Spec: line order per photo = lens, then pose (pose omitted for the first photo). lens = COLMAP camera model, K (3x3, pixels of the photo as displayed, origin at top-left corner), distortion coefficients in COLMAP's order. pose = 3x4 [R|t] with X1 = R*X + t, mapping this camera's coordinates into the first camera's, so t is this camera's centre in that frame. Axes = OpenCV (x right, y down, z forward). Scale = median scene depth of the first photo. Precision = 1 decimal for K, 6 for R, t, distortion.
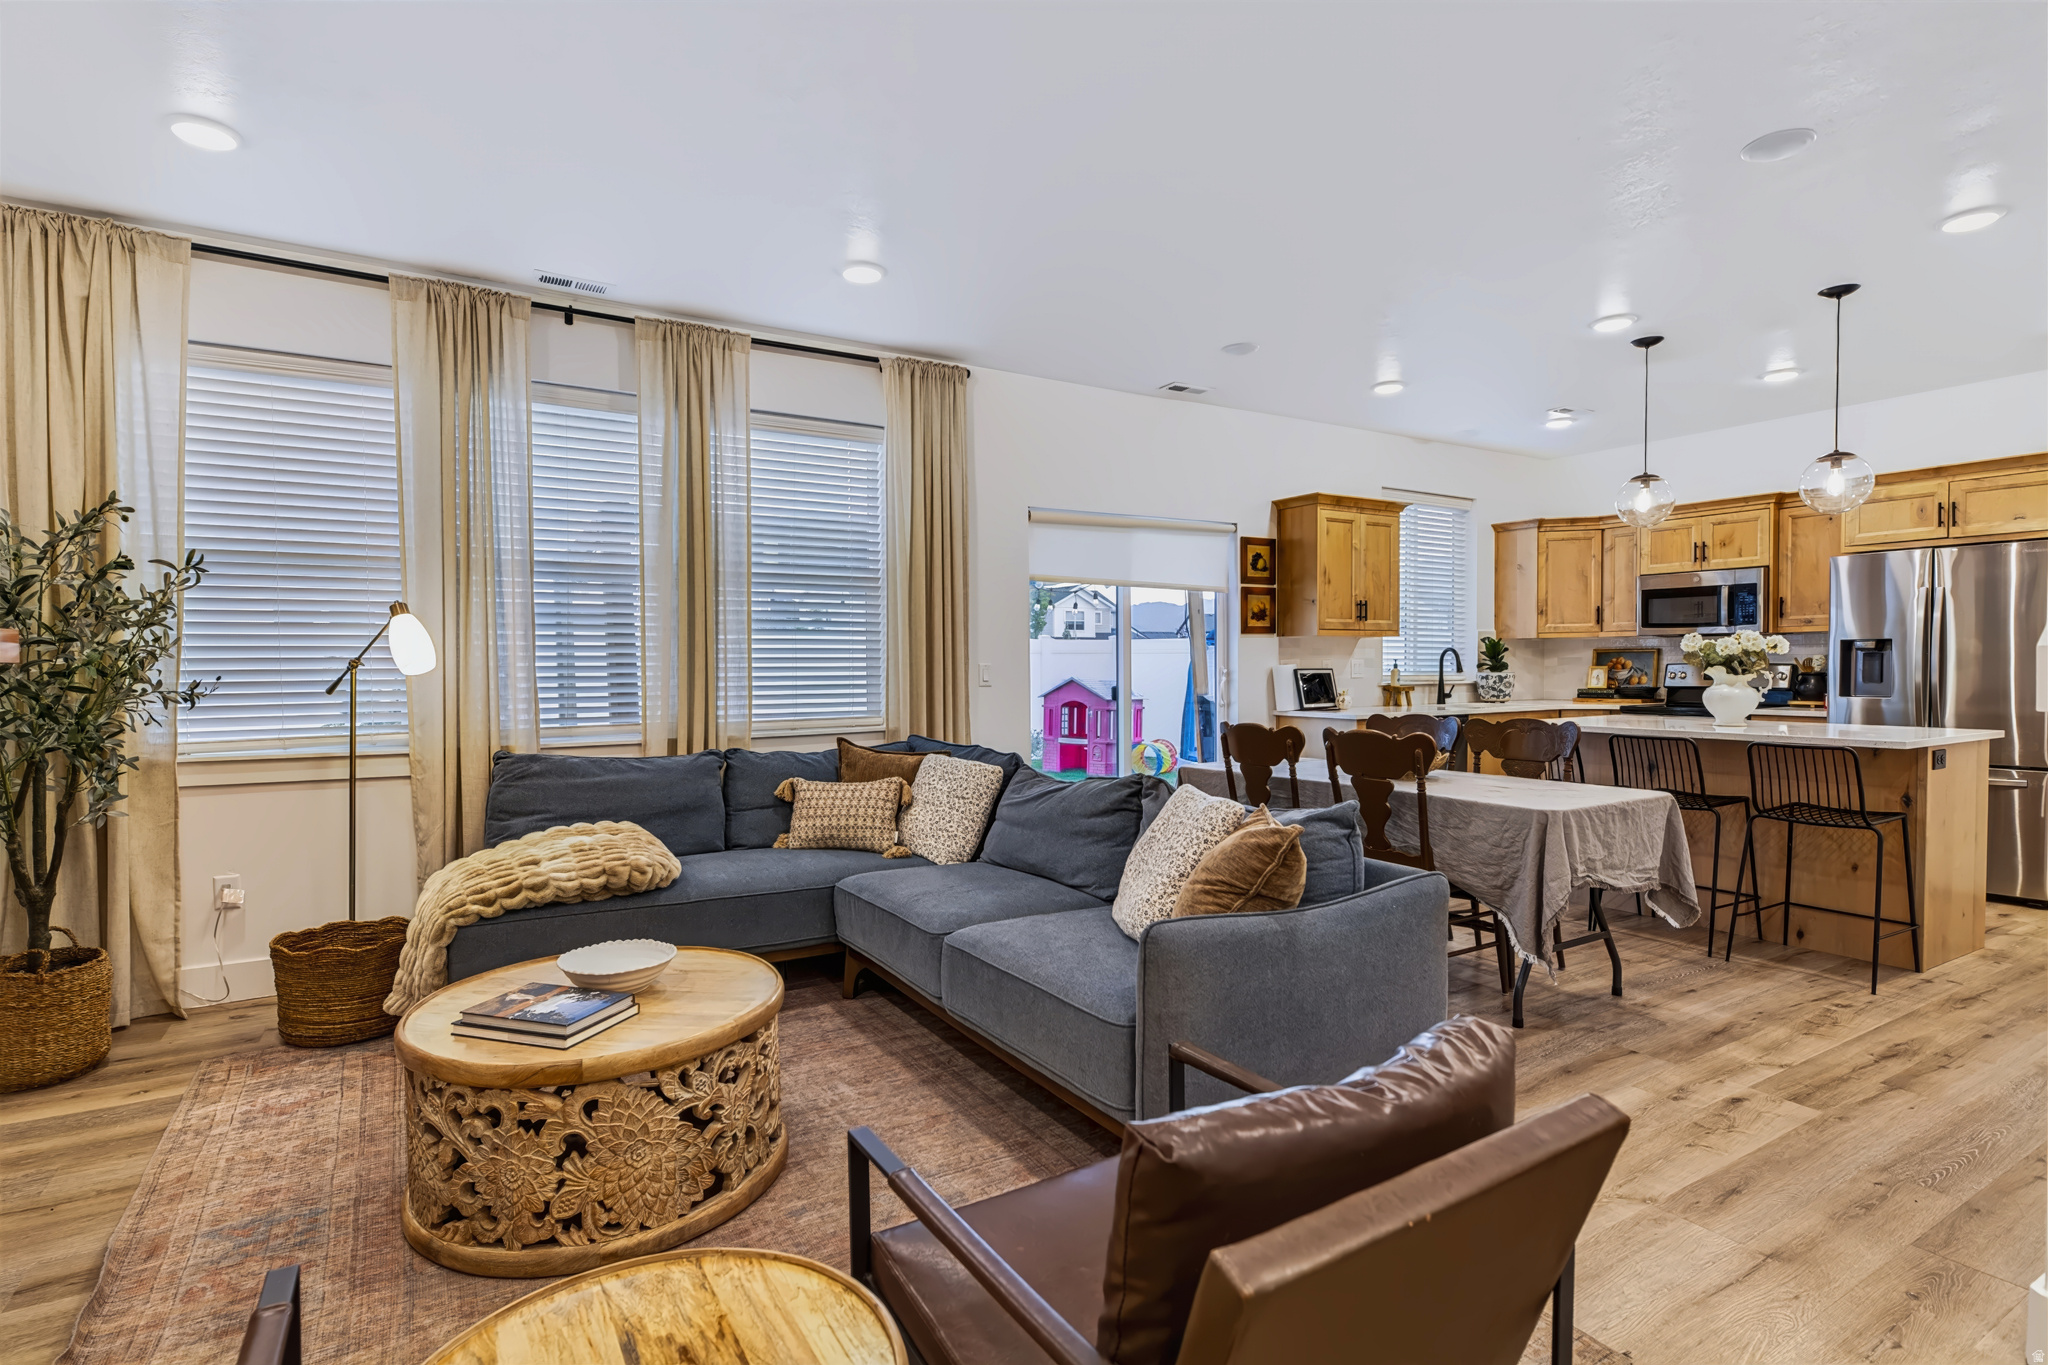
lens RADIAL K [[999.6, 0, 1016.0], [0, 999.6, 696.4], [0, 0, 1]] dist [0.003603, -0.003092]
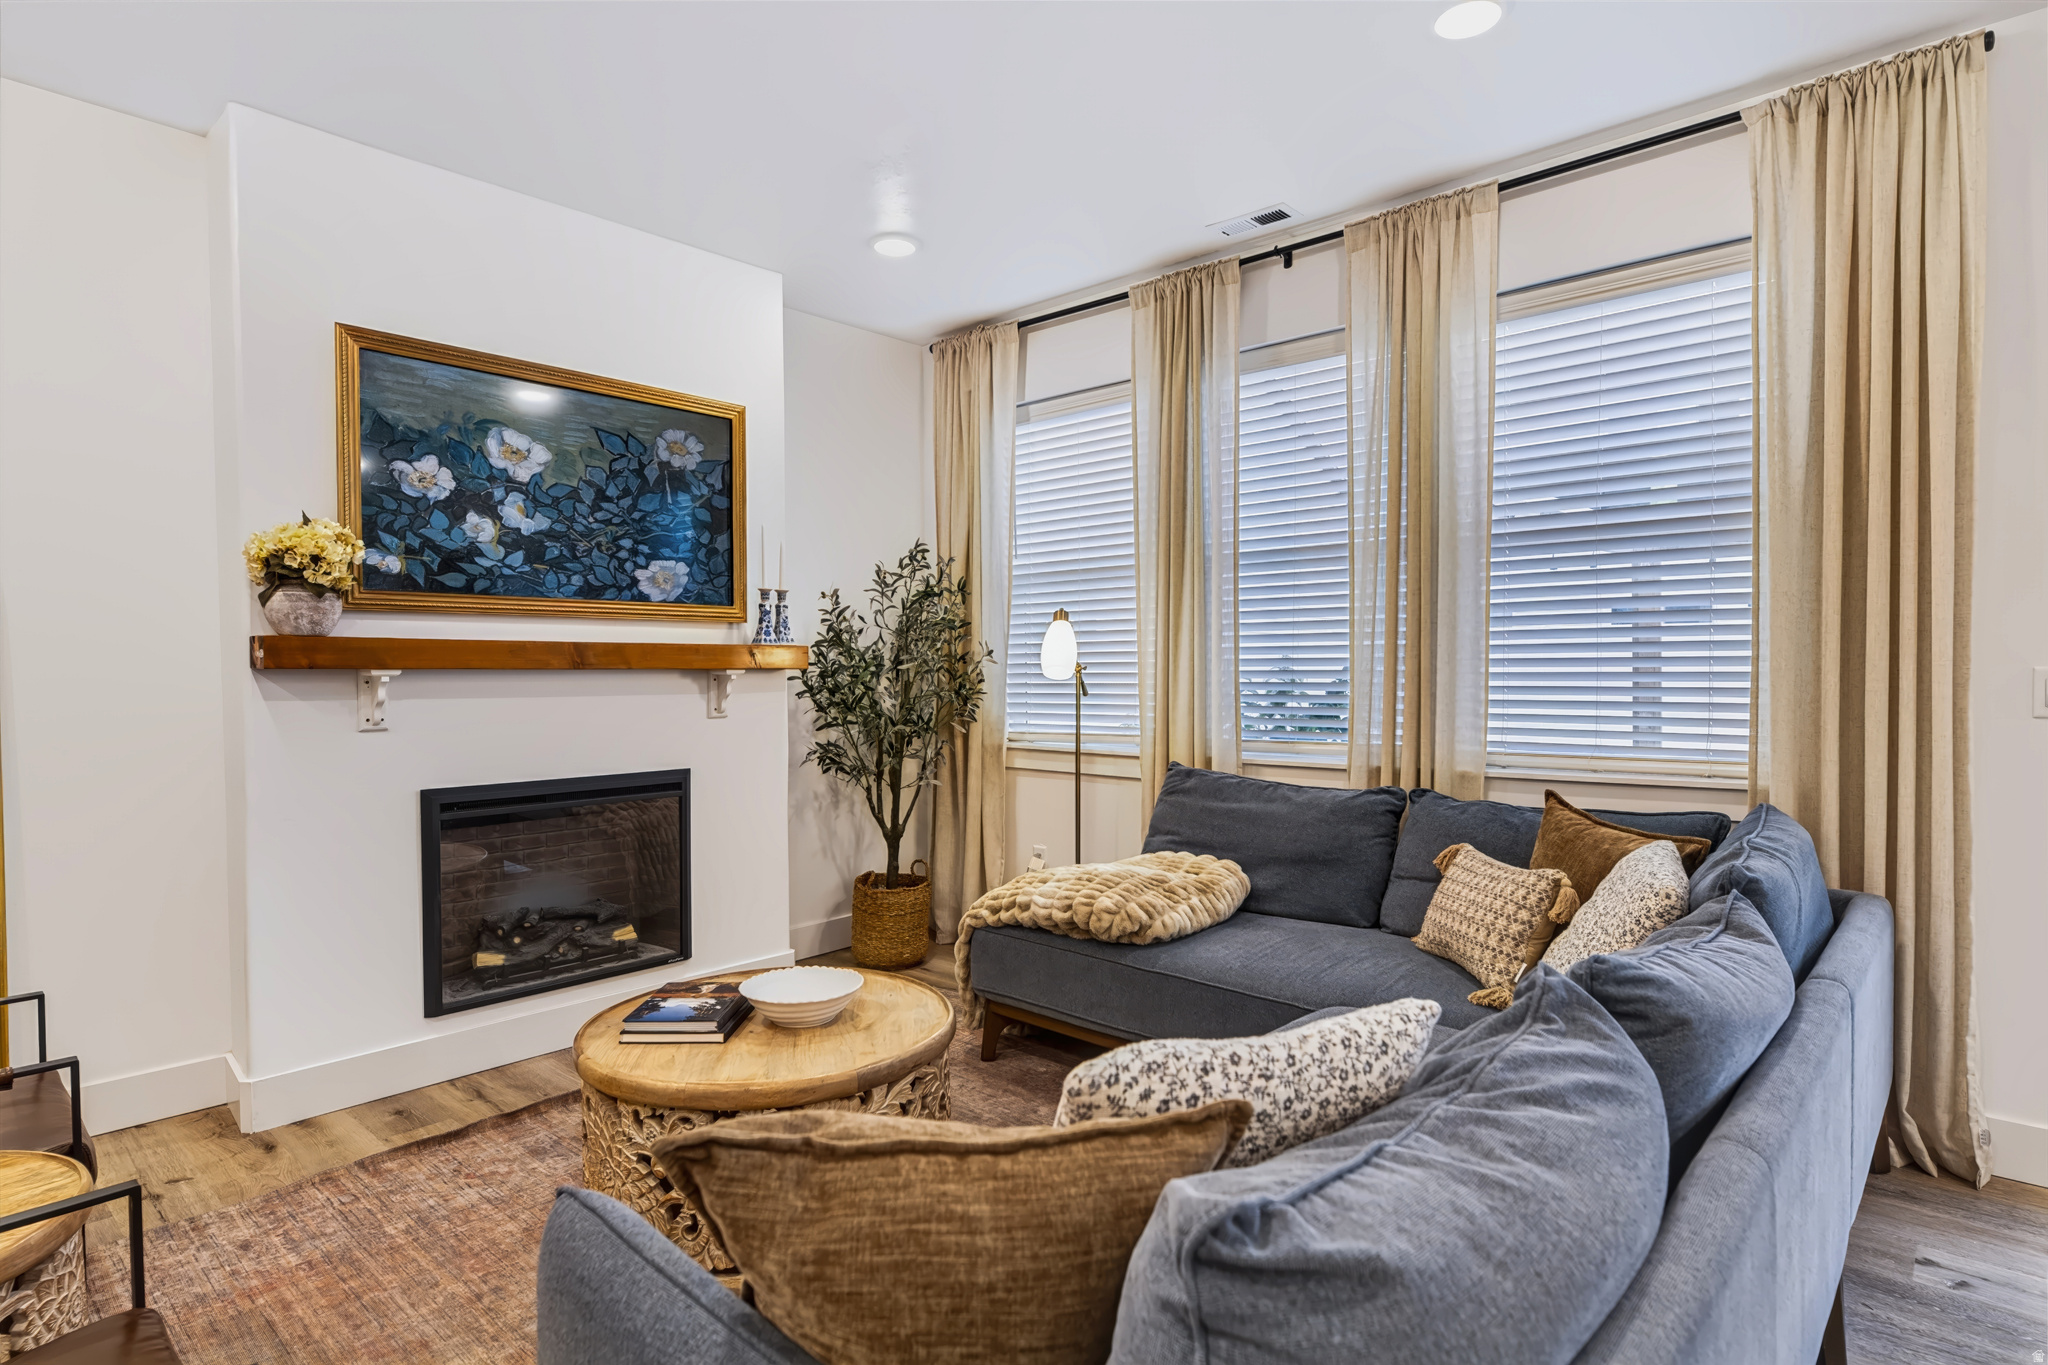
lens RADIAL K [[1067.8, 0, 1041.6], [0, 1067.8, 695.2], [0, 0, 1]] dist [-0.002127, 0.000132]
pose [[0.296505, 0.028560, -0.954604, 0.368031], [-0.026952, 0.999405, 0.021529, -0.023243], [0.954651, 0.019345, 0.297099, 0.541315]]
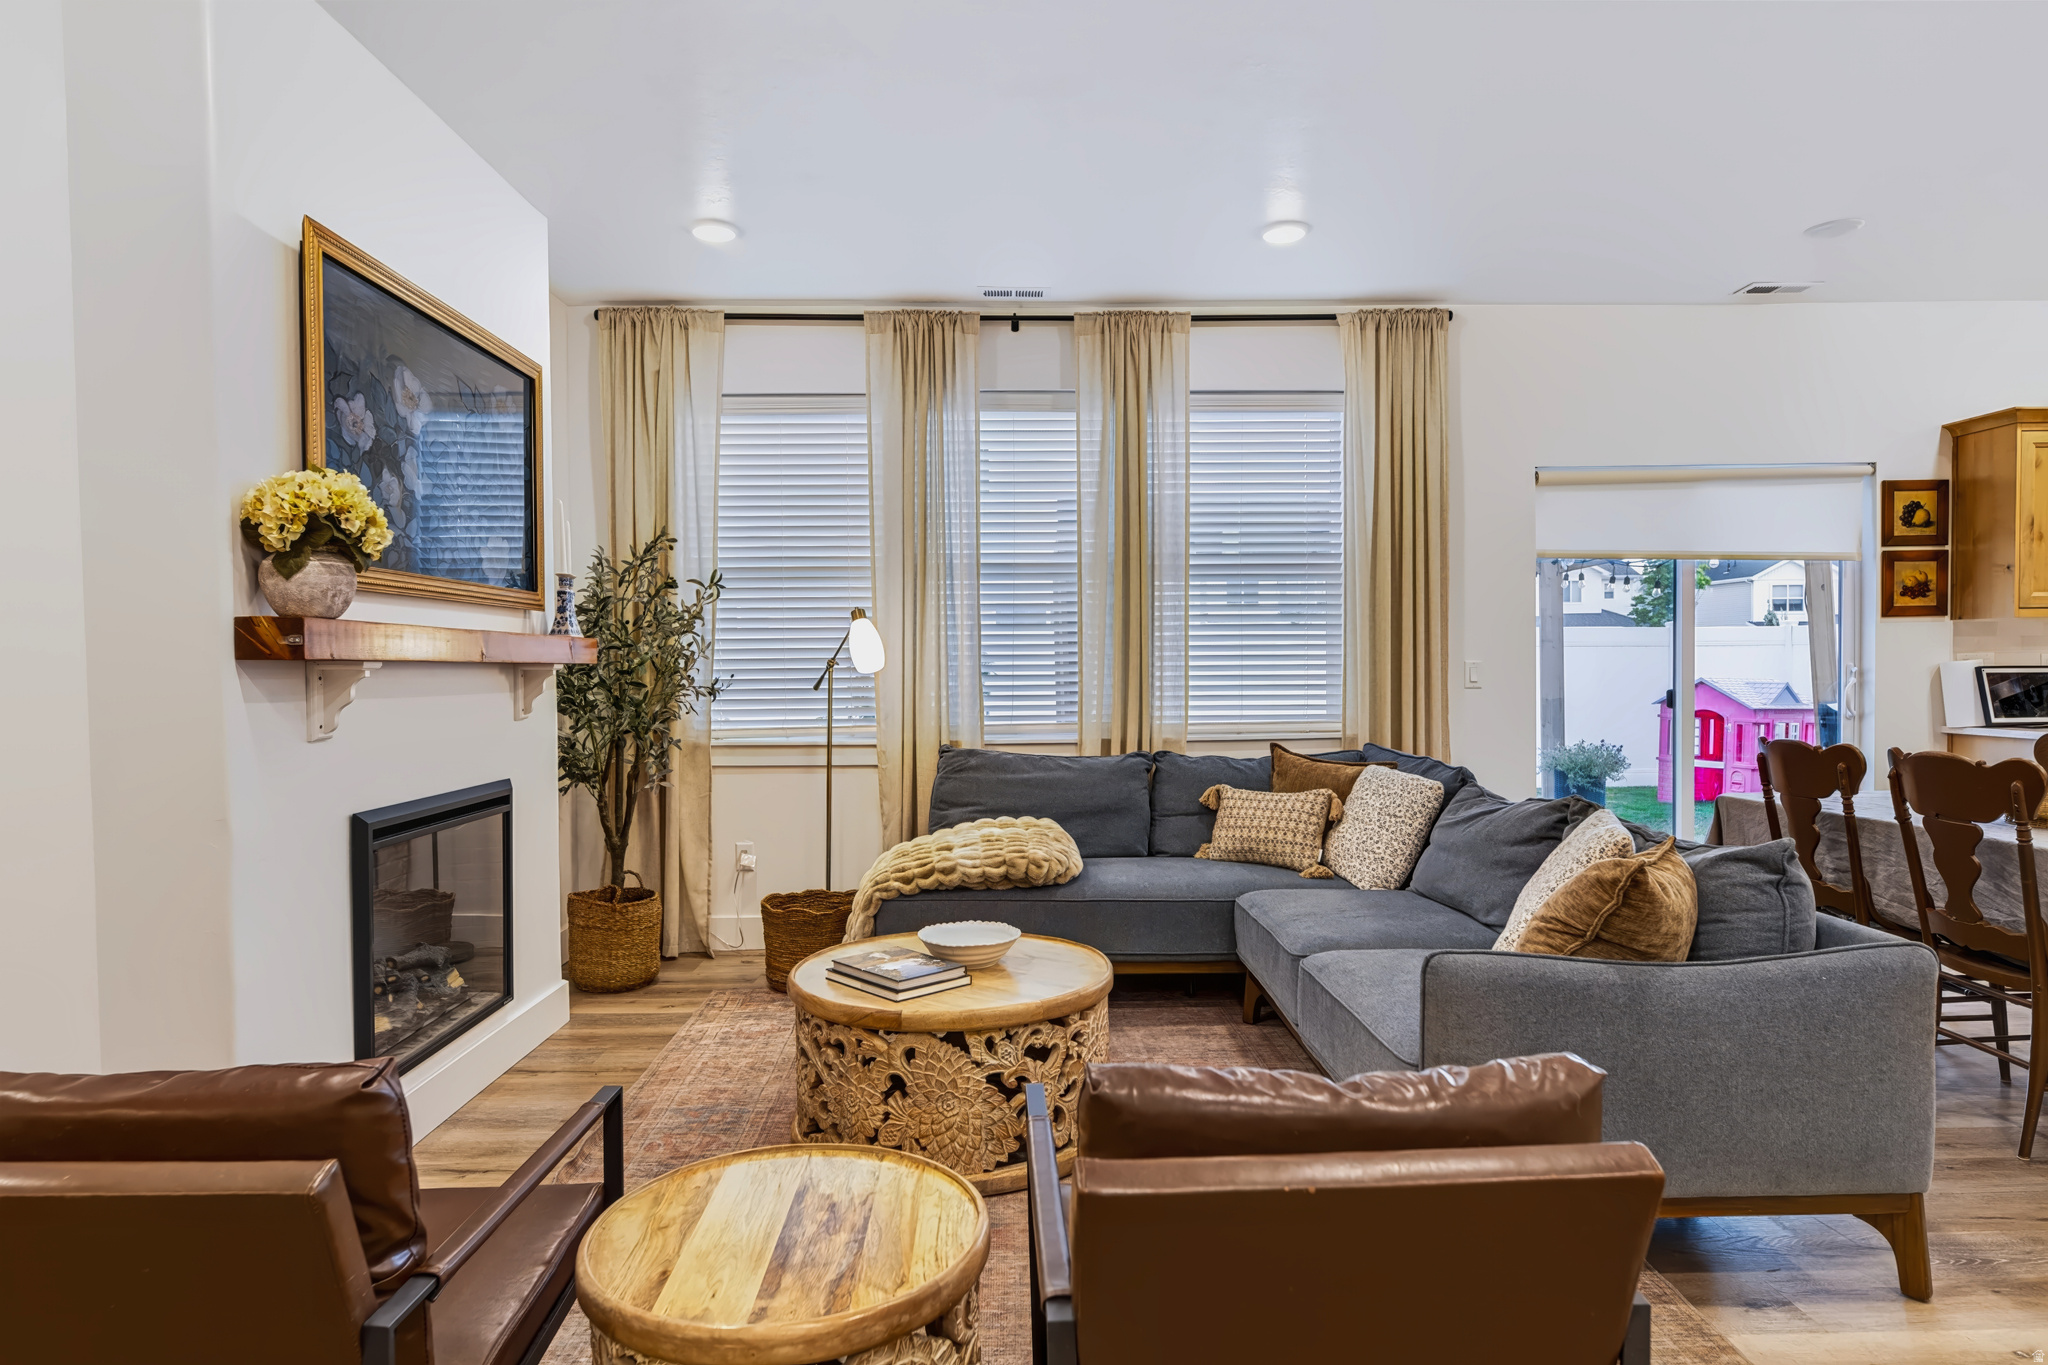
lens RADIAL K [[1201.6, 0, 1032.5], [0, 1201.6, 697.1], [0, 0, 1]] dist [-0.000273, 0.001222]
pose [[0.869342, 0.011488, -0.494077, 0.181083], [-0.012435, 0.999922, 0.001369, 0.000815], [0.494054, 0.004954, 0.869417, -0.059106]]
